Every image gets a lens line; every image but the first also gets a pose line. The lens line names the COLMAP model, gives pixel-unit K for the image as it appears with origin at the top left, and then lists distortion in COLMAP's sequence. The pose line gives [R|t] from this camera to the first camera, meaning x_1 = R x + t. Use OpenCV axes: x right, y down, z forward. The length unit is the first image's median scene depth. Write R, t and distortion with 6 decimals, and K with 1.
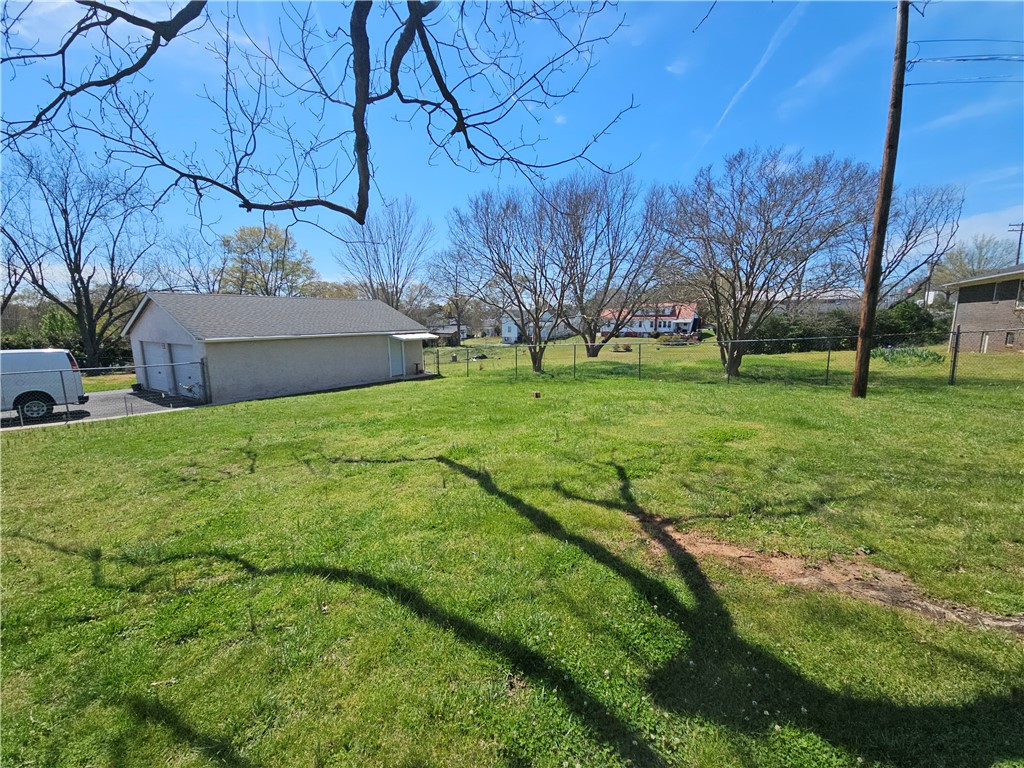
lens RADIAL K [[413.7, 0, 516.0], [0, 413.7, 386.8], [0, 0, 1]] dist [-0.006690, -0.002790]
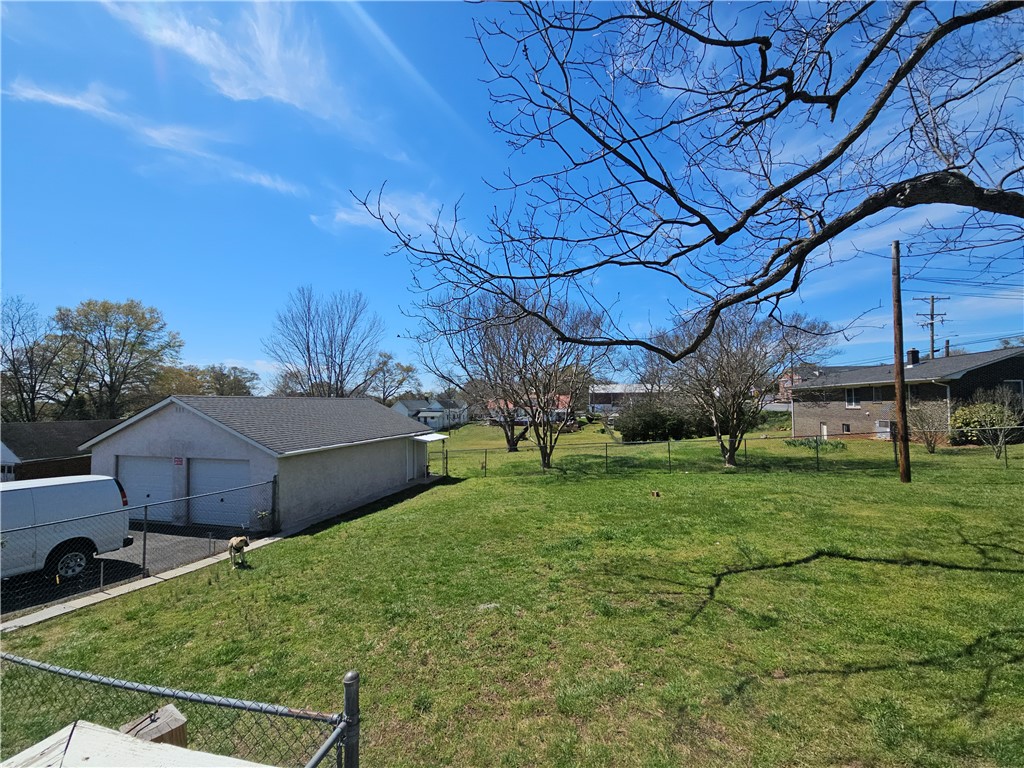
lens RADIAL K [[413.7, 0, 502.5], [0, 413.7, 383.8], [0, 0, 1]] dist [-0.006690, -0.002790]
pose [[0.943917, 0.017409, 0.329724, -0.200190], [0.053306, 0.977475, -0.204210, -0.018894], [-0.325852, 0.210334, 0.921727, 0.010694]]
